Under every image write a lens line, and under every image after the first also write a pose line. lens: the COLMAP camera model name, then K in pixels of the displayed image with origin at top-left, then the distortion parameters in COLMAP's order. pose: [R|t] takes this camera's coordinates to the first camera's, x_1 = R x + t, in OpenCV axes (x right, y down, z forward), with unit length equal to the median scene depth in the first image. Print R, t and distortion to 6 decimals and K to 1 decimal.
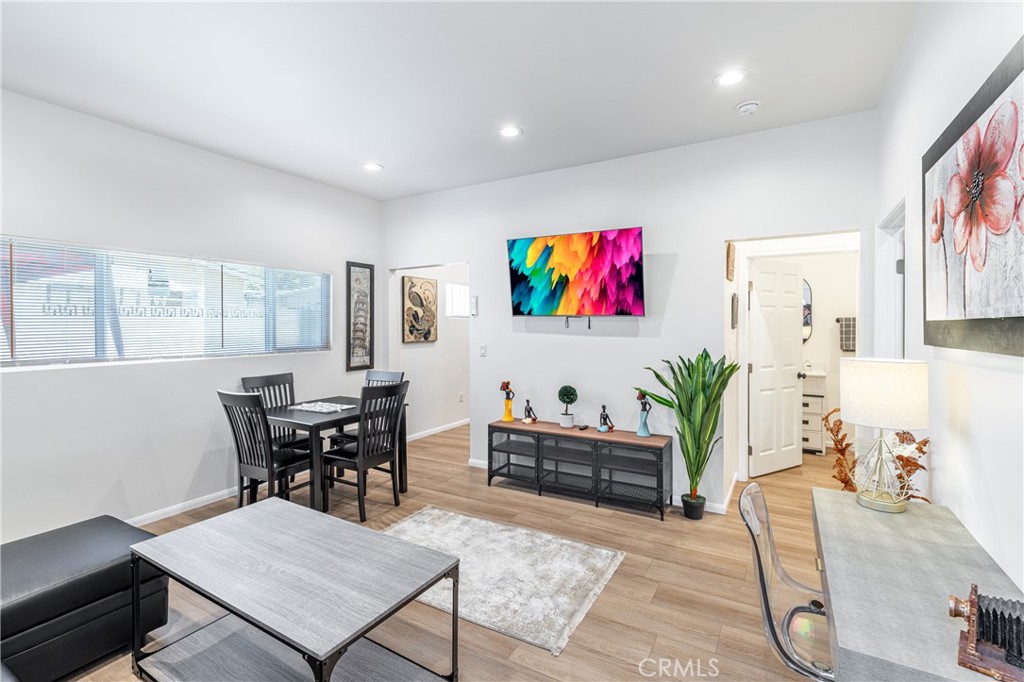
lens RADIAL K [[456.9, 0, 514.4], [0, 456.9, 326.2], [0, 0, 1]] dist [0.000252, 0.000226]
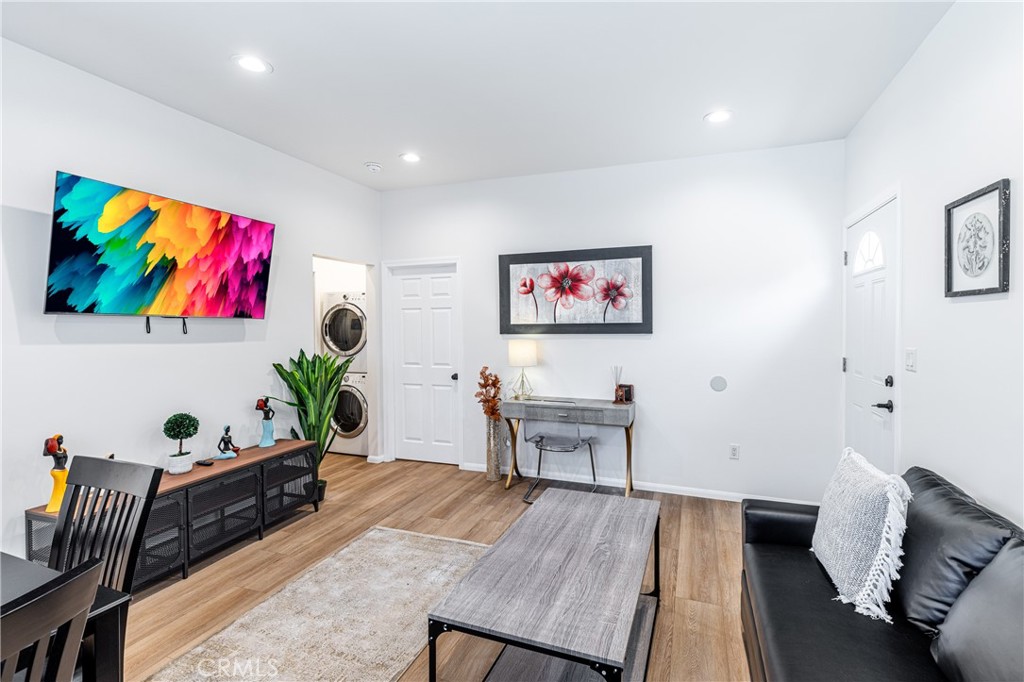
lens RADIAL K [[485.8, 0, 512.0], [0, 485.8, 341.0], [0, 0, 1]] dist [0.035159, 0.000059]
pose [[-0.163639, -0.029371, 0.986083, -0.750972], [0.013376, 0.999399, 0.031987, -0.001964], [-0.986430, 0.018424, -0.163148, 0.633523]]
